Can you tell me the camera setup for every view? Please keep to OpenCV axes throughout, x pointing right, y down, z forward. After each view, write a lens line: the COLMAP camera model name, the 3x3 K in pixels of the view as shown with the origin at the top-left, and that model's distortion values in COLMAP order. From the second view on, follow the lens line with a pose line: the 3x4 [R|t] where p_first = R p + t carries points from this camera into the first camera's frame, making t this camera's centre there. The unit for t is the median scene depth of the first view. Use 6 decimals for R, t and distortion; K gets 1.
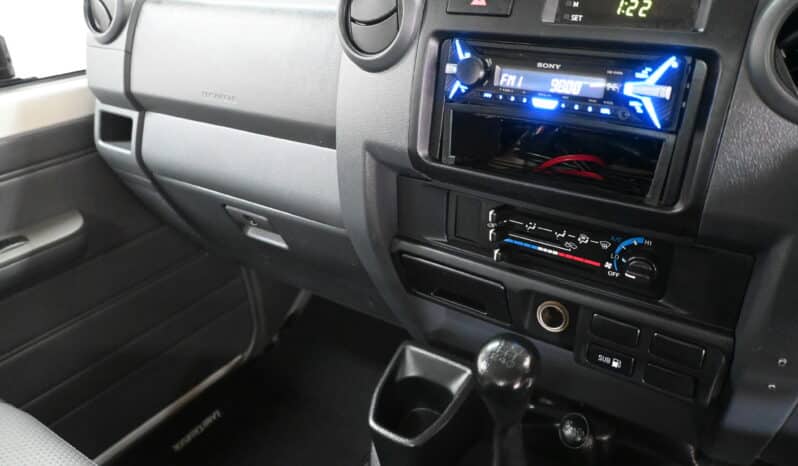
lens RADIAL K [[565.0, 0, 400.3], [0, 565.0, 228.0], [0, 0, 1]] dist [-0.011325, -0.006271]
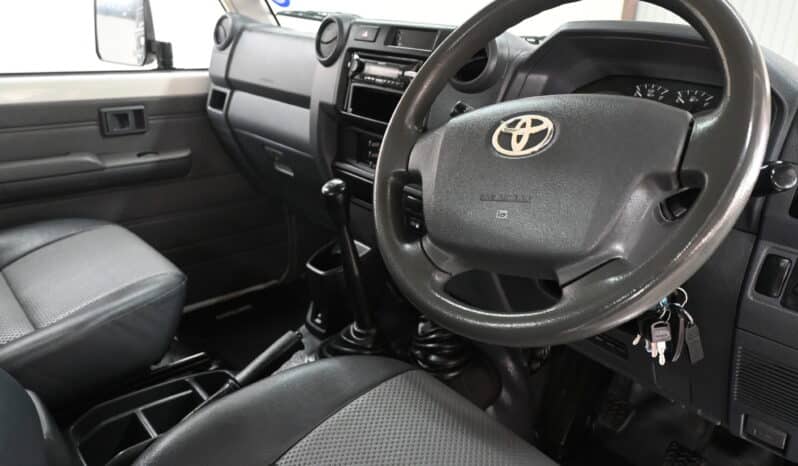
lens RADIAL K [[559.6, 0, 426.3], [0, 559.6, 233.4], [0, 0, 1]] dist [-0.049296, 0.000428]
pose [[0.975102, 0.156474, -0.157137, 0.607039], [-0.172602, 0.980421, -0.094781, 0.374233], [0.139230, 0.119543, 0.983018, -0.721931]]
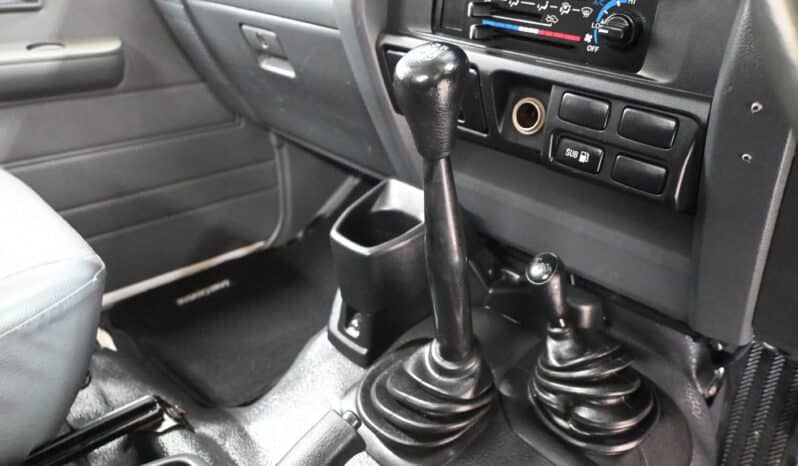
lens RADIAL K [[565.0, 0, 400.3], [0, 565.0, 228.0], [0, 0, 1]] dist [-0.011325, -0.006271]
pose [[0.976700, 0.159791, -0.143260, 0.208707], [-0.161377, 0.986893, 0.000553, 0.337939], [0.141471, 0.022578, 0.989685, 0.065833]]
